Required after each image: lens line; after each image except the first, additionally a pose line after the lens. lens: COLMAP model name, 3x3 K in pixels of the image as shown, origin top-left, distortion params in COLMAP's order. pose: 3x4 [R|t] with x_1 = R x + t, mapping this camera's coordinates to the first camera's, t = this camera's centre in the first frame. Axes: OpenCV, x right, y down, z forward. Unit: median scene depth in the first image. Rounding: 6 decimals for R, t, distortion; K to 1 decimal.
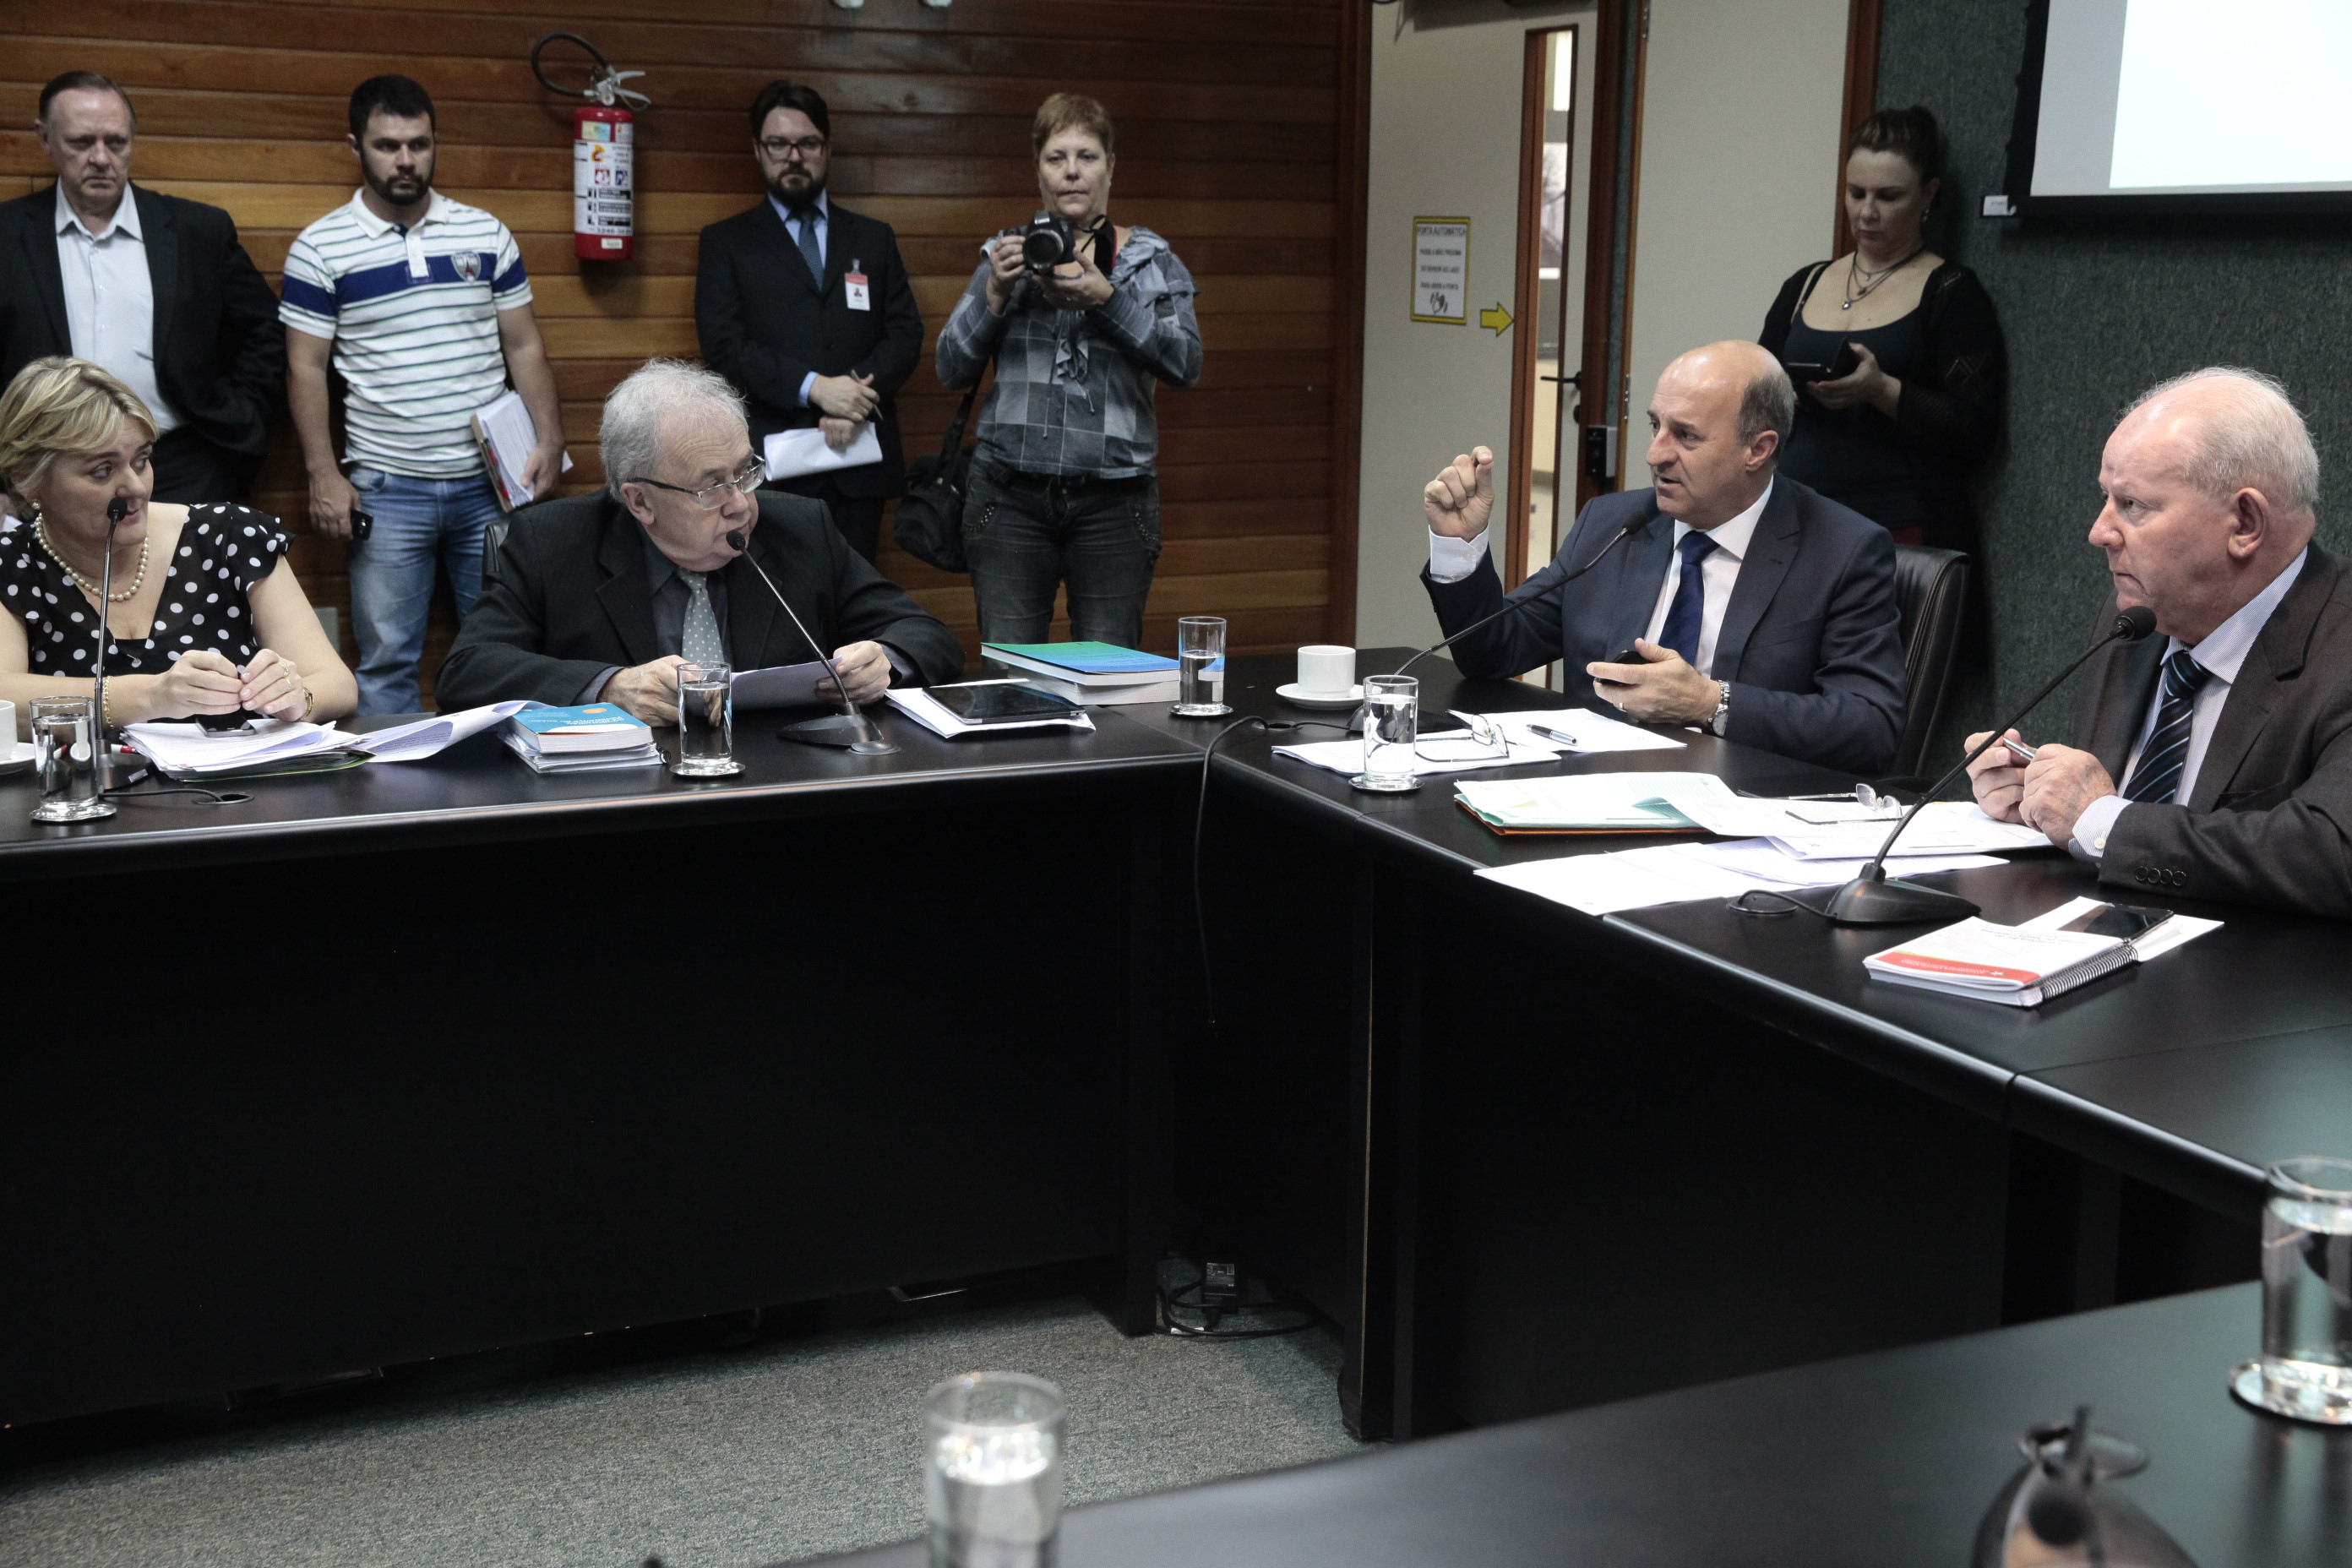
lens RADIAL K [[2891.4, 0, 1176.0], [0, 2891.4, 784.0], [0, 0, 1]] dist [0.048151, 0.072434]
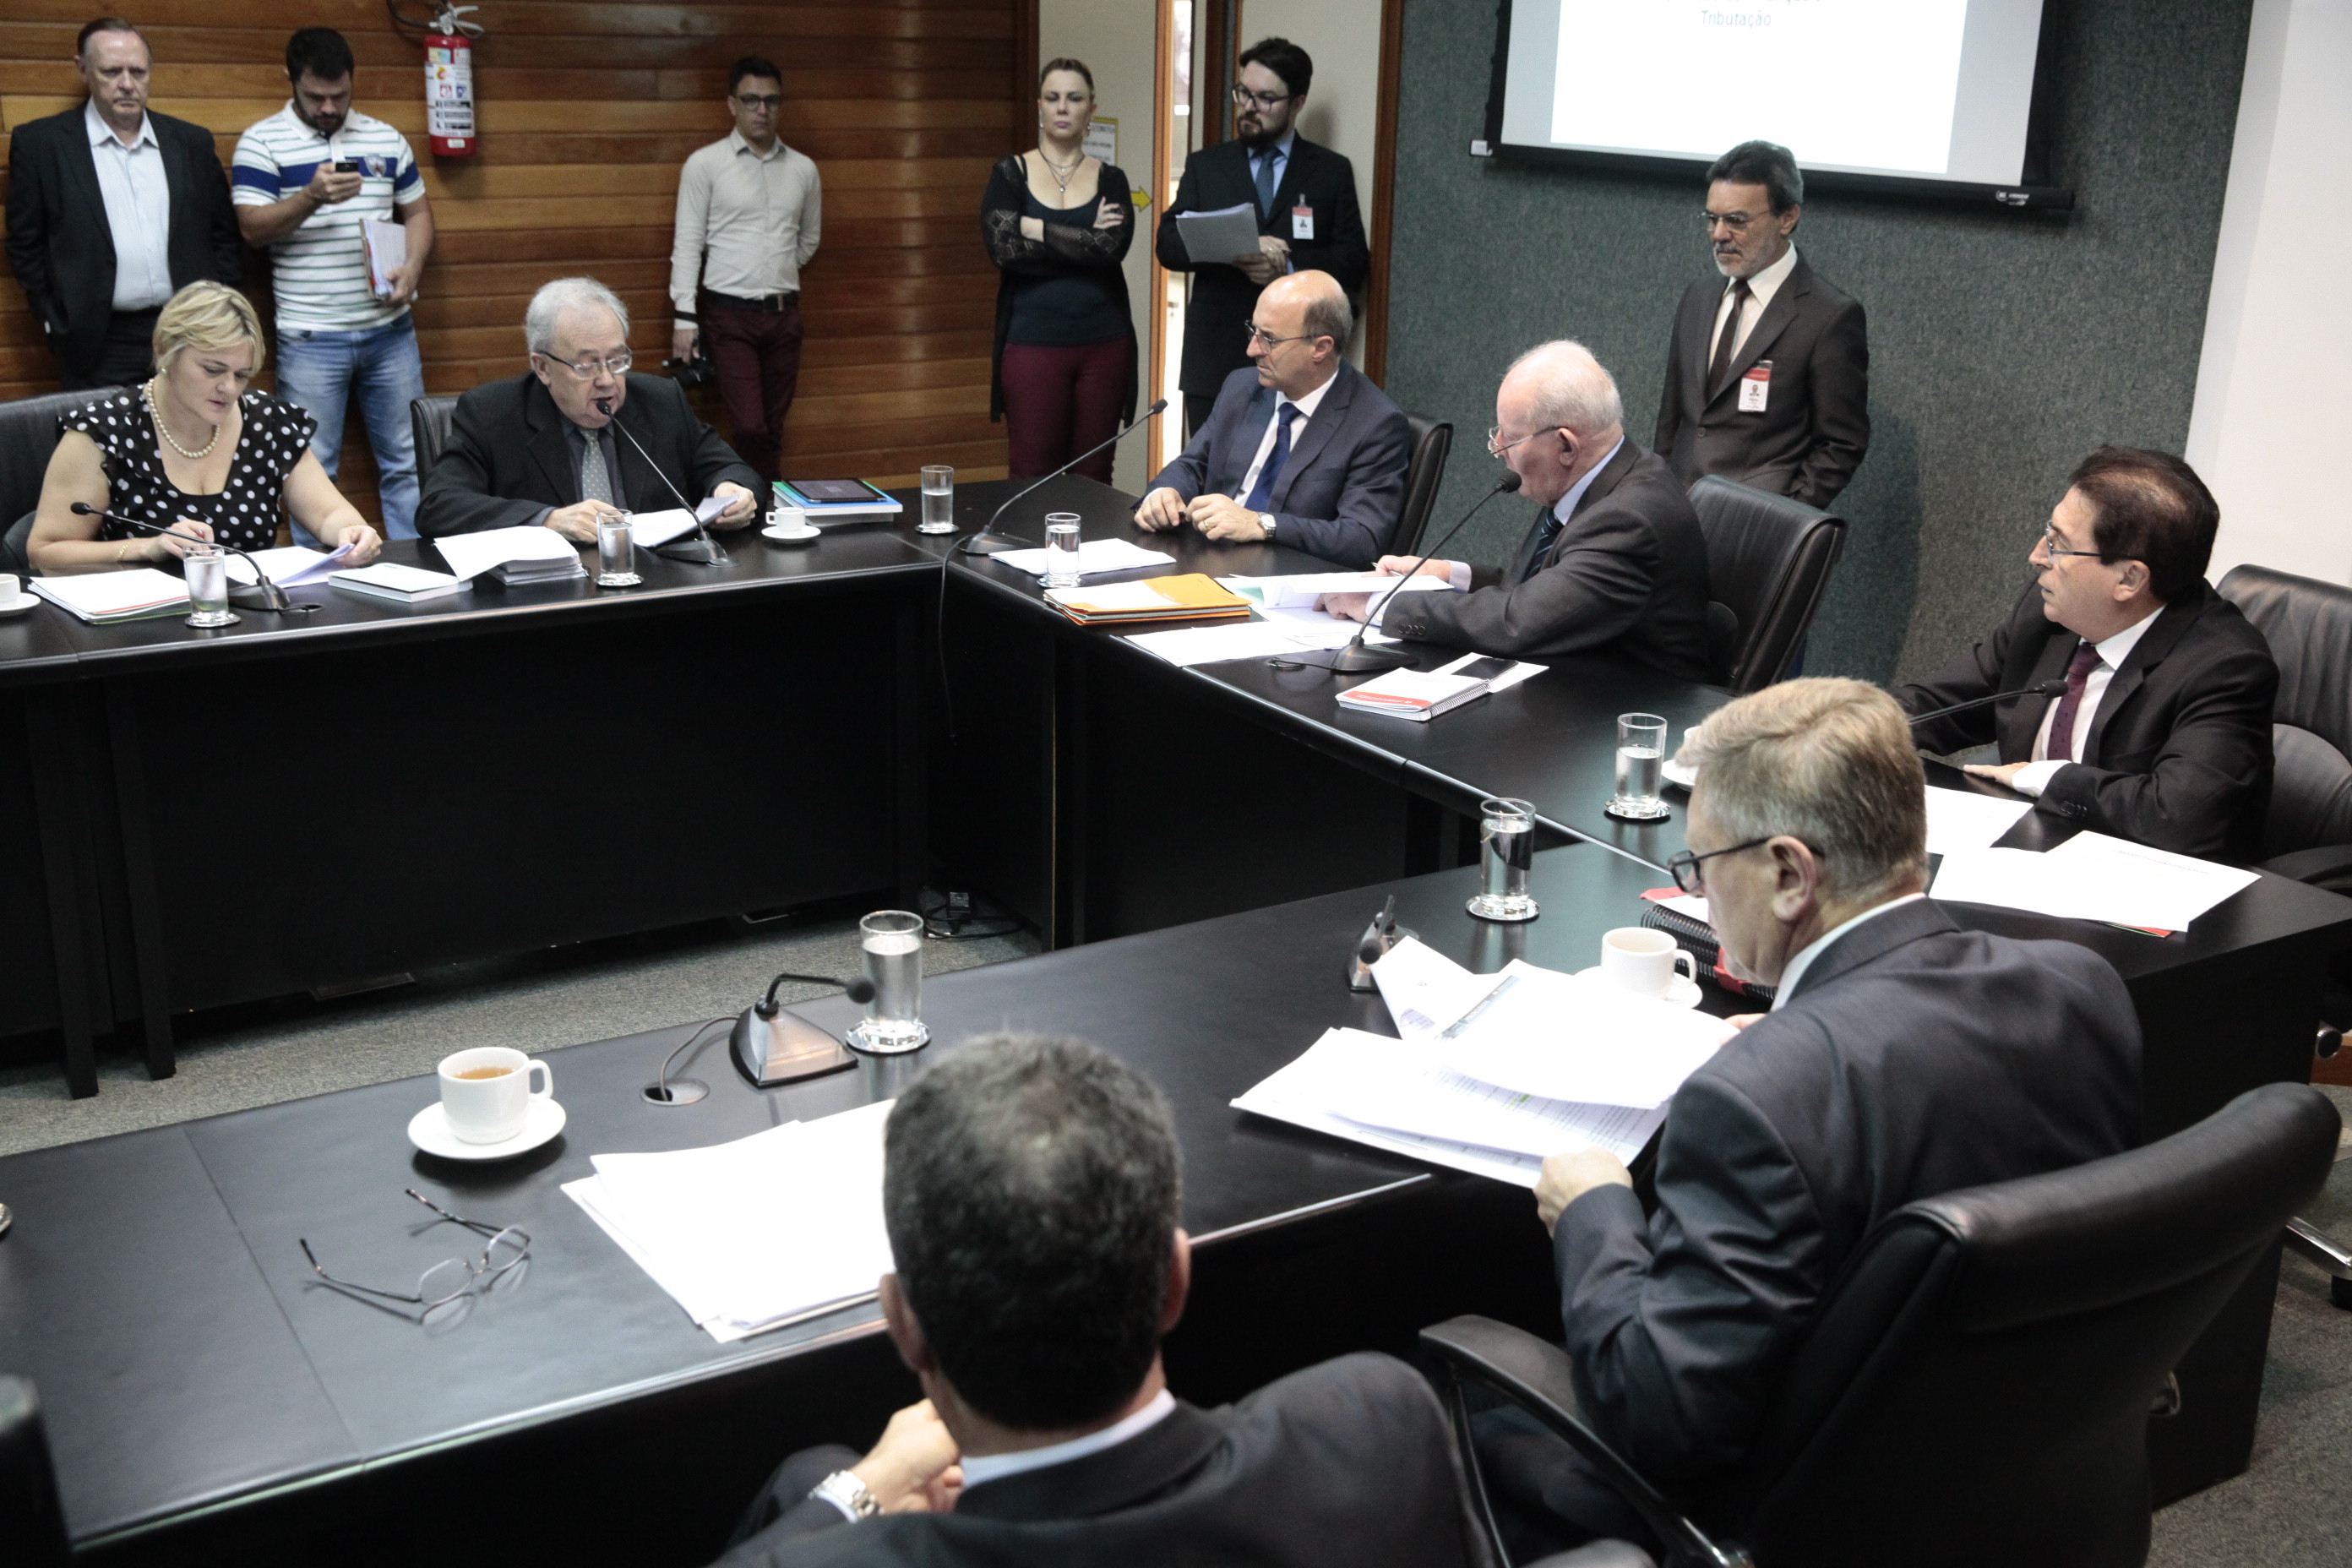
lens RADIAL K [[2456.0, 0, 1176.0], [0, 2456.0, 784.0], [0, 0, 1]] dist [0.026612, 0.015709]
pose [[0.993009, -0.027230, 0.114854, -0.018394], [0.014539, 0.993834, 0.109920, -0.032036], [-0.117139, -0.107481, 0.987282, -0.287264]]
